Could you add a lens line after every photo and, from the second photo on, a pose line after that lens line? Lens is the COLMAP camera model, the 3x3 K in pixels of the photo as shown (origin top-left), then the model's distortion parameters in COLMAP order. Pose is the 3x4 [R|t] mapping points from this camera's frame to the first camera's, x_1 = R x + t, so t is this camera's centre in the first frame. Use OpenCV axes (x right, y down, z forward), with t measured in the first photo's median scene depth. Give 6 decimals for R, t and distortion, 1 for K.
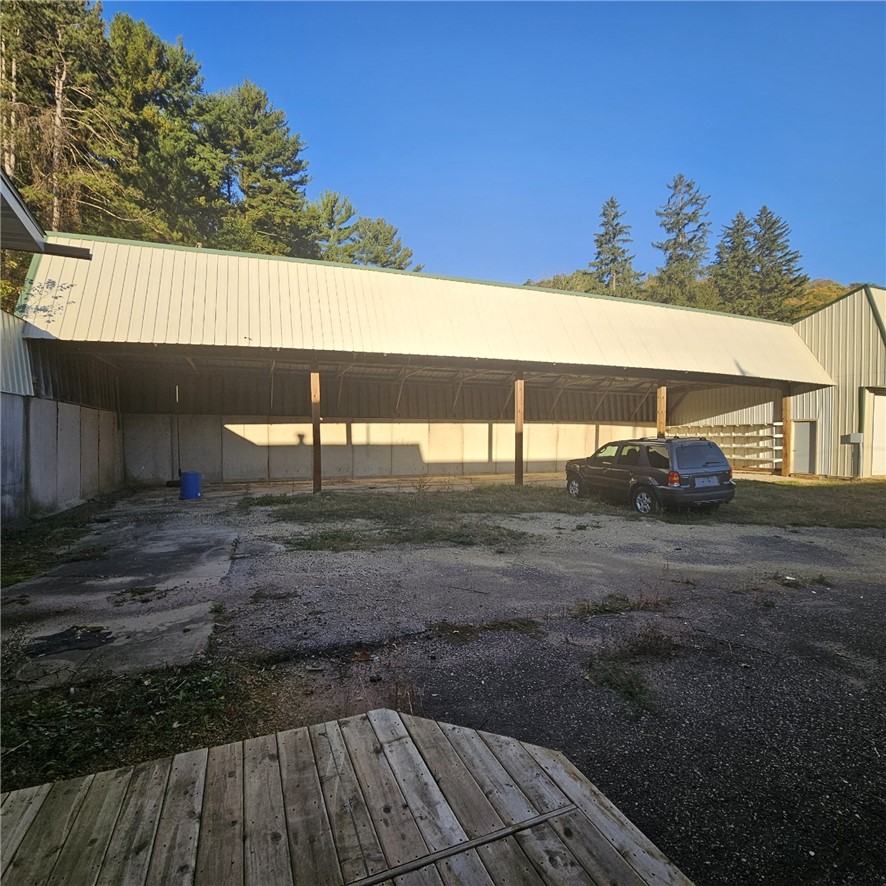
lens RADIAL K [[483.2, 0, 443.0], [0, 483.2, 443.0], [0, 0, 1]] dist [-0.000928, 0.000427]
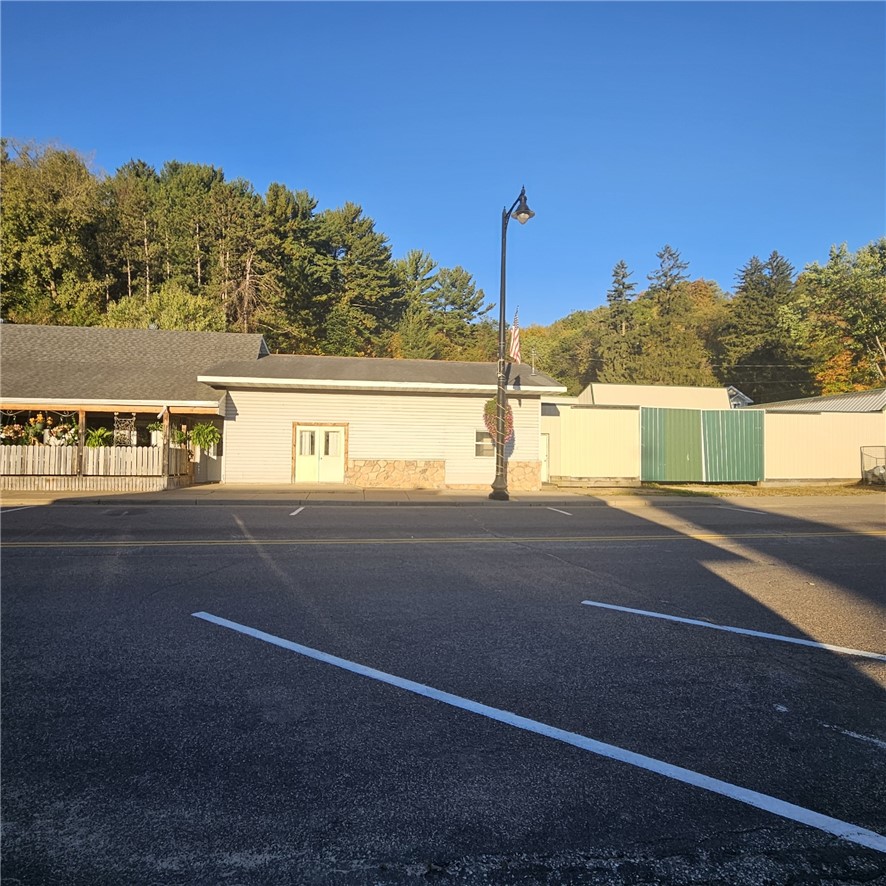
lens RADIAL K [[509.7, 0, 429.5], [0, 509.7, 442.9], [0, 0, 1]] dist [0.000509, 0.000596]
pose [[0.971360, 0.000677, -0.237610, 0.199724], [-0.009491, 0.999308, -0.035953, 0.010661], [0.237421, 0.037179, 0.970695, -0.403625]]
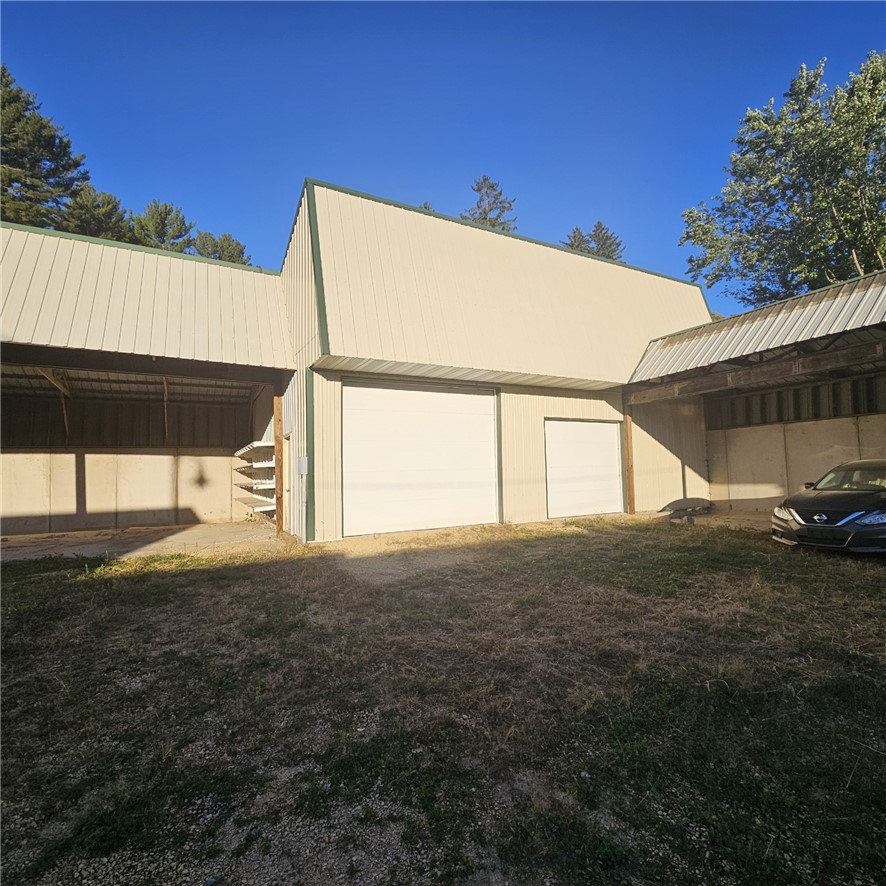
lens RADIAL K [[509.7, 0, 429.5], [0, 509.7, 442.9], [0, 0, 1]] dist [0.000509, 0.000596]
pose [[0.992498, -0.020872, 0.120467, 0.256110], [0.030169, 0.996661, -0.075877, 0.004557], [-0.118481, 0.078942, 0.989813, 0.112407]]
